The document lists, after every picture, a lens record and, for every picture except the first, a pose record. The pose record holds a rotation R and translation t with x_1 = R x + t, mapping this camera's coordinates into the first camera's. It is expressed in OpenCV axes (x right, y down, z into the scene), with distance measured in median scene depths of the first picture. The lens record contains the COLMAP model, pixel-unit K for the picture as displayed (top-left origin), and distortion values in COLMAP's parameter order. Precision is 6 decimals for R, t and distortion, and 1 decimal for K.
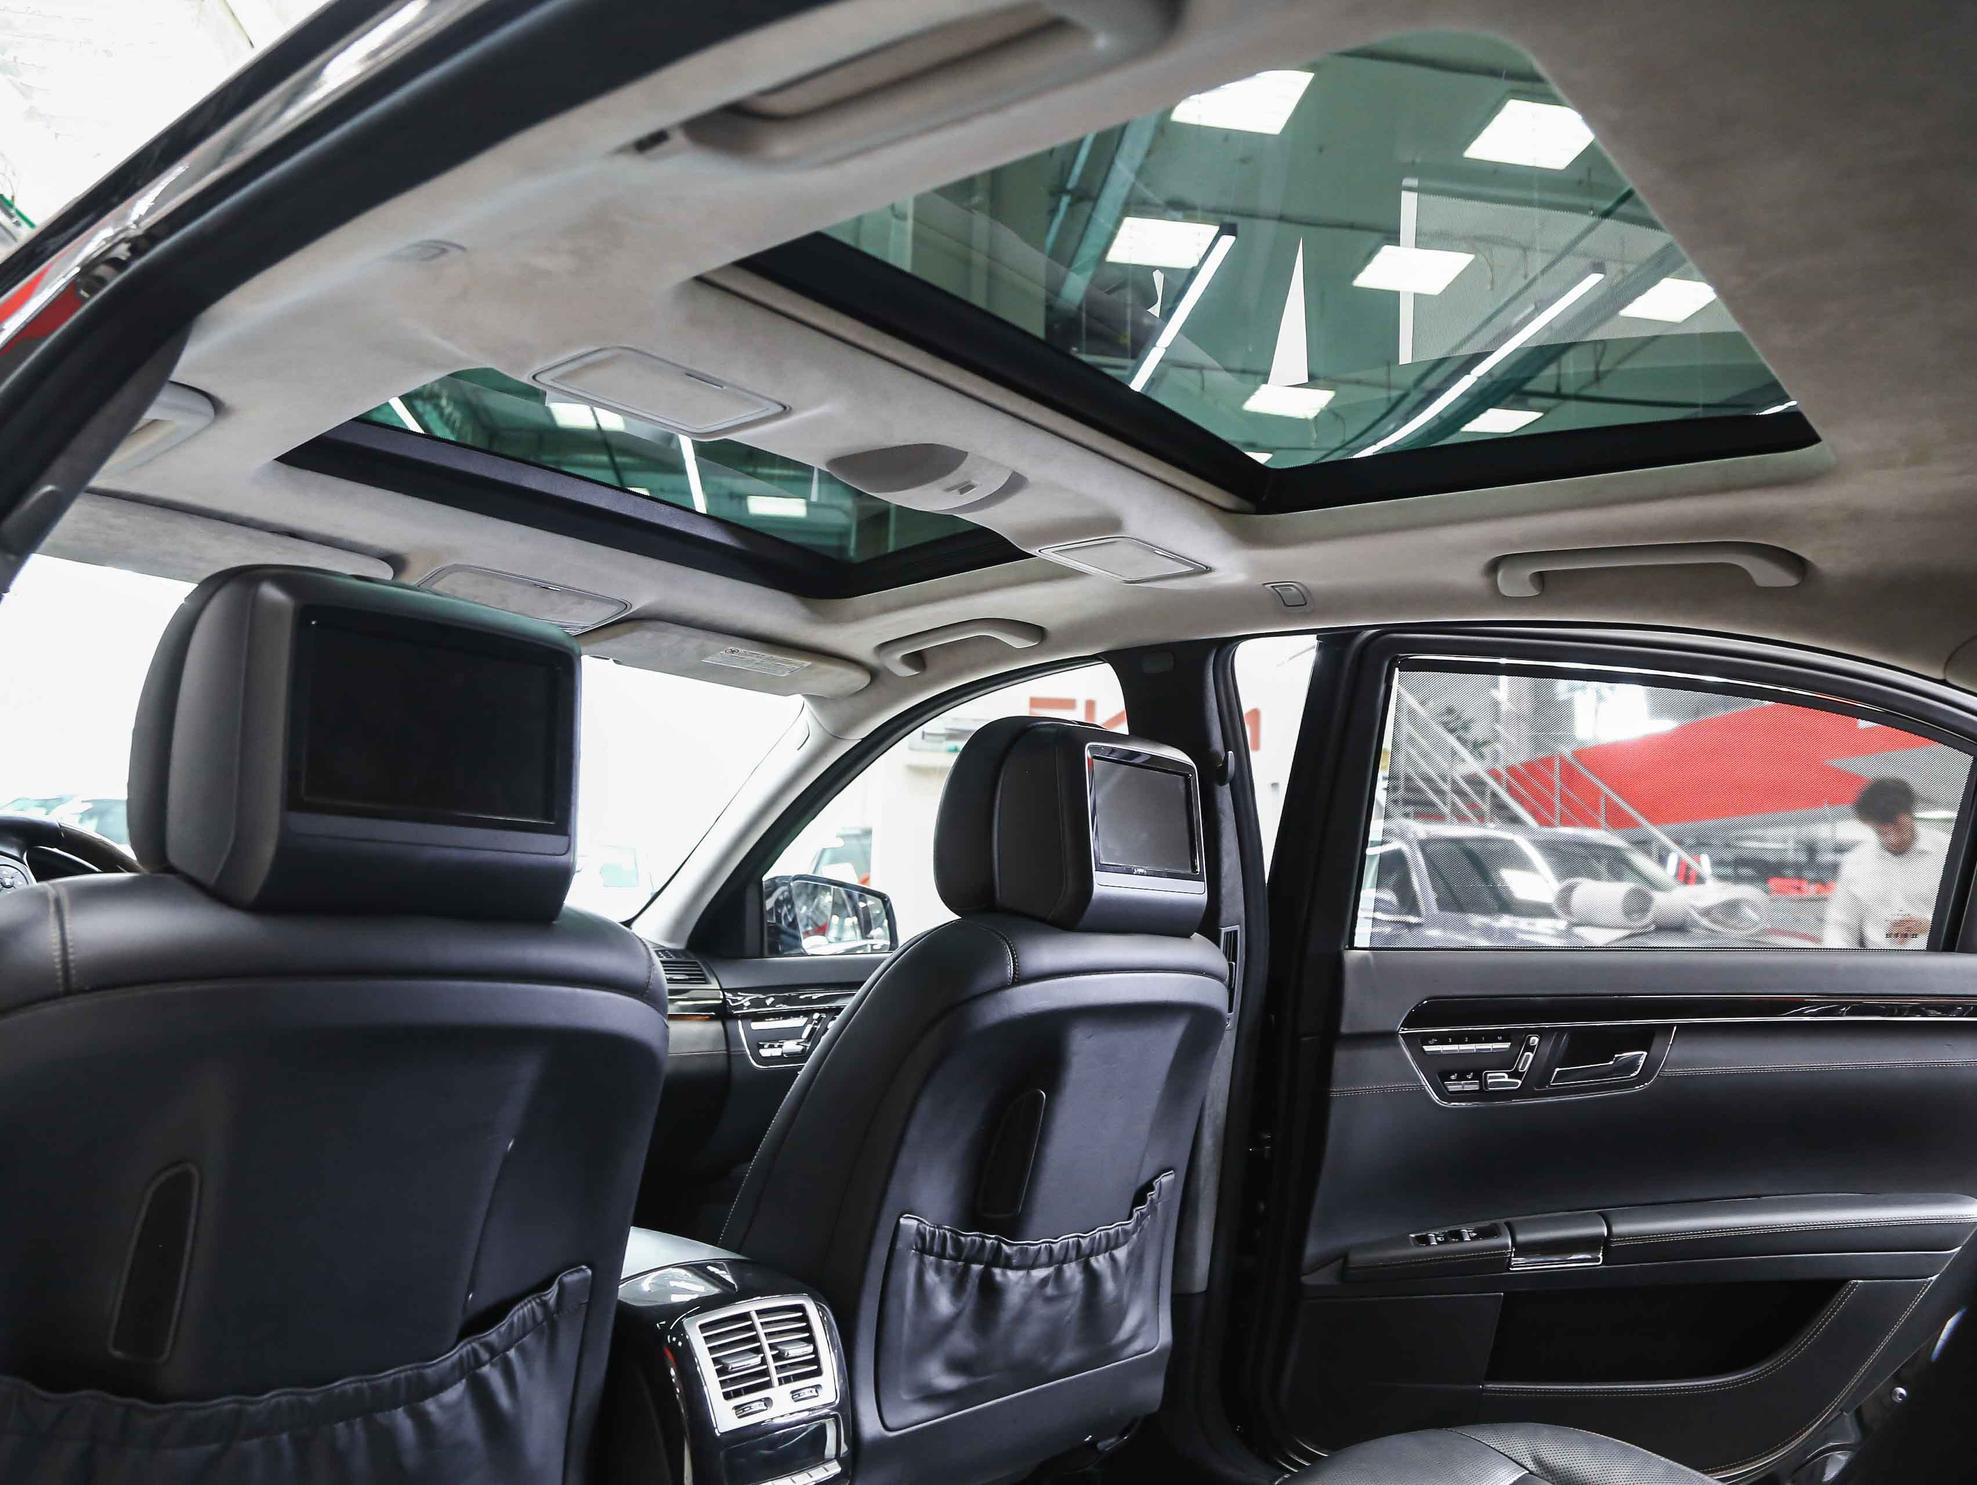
lens RADIAL K [[1496.7, 0, 988.5], [0, 1496.7, 742.5], [0, 0, 1]] dist [-0.152110, 0.132163]
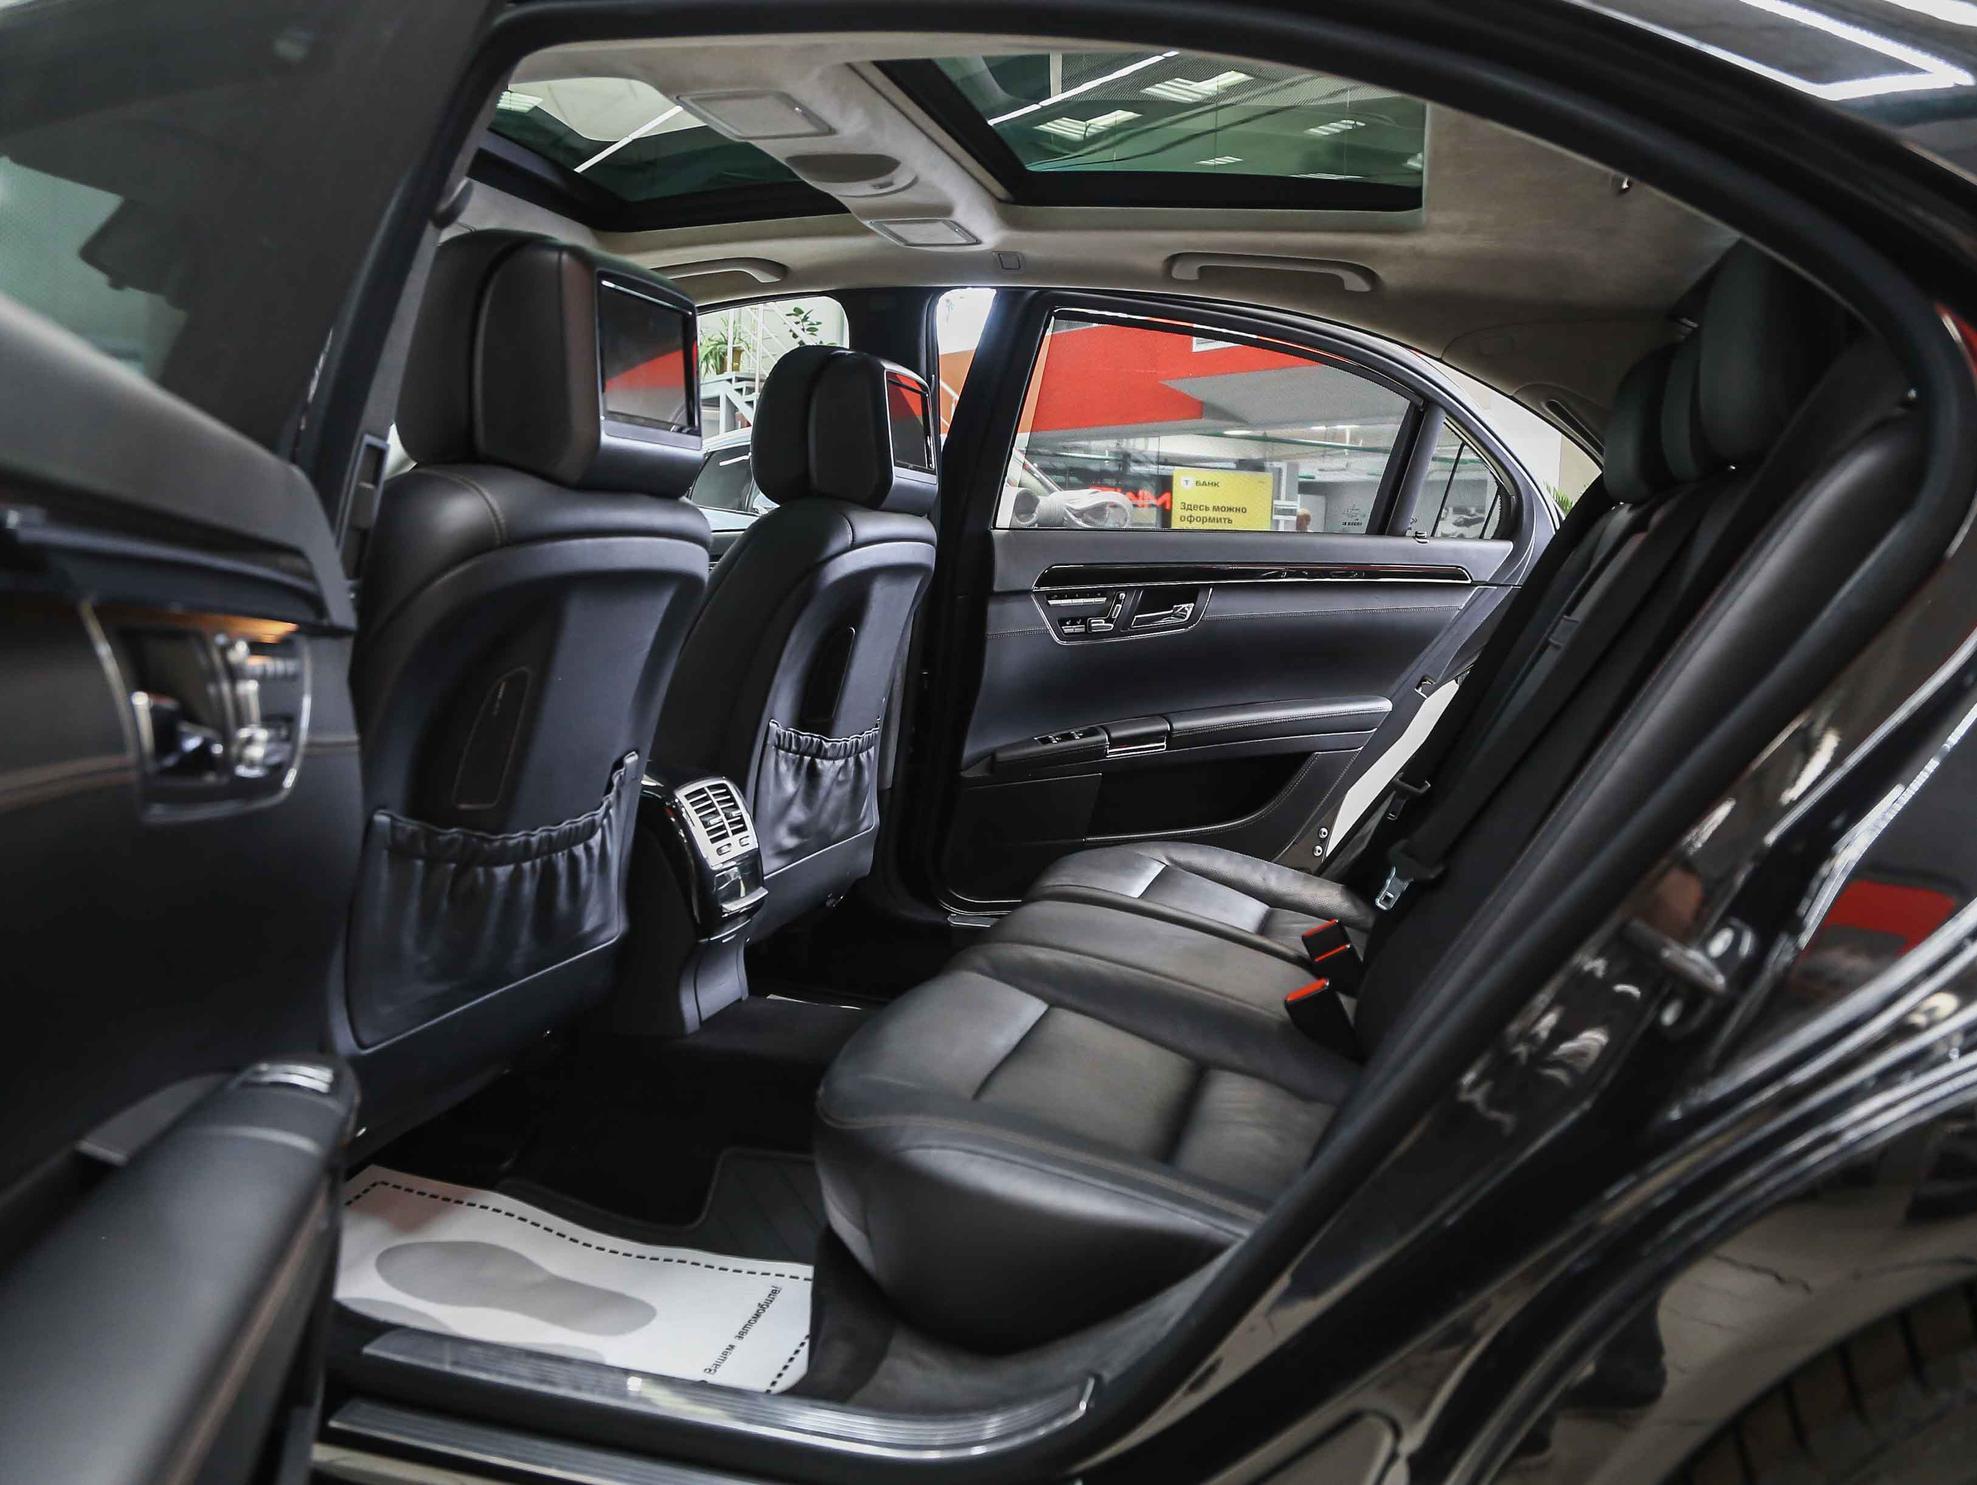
lens RADIAL K [[1496.7, 0, 988.5], [0, 1496.7, 742.5], [0, 0, 1]] dist [-0.152110, 0.132163]
pose [[0.911880, -0.062483, 0.405674, -0.437118], [-0.046427, 0.966301, 0.253192, -0.019030], [-0.407823, -0.249715, 0.878250, -0.301836]]
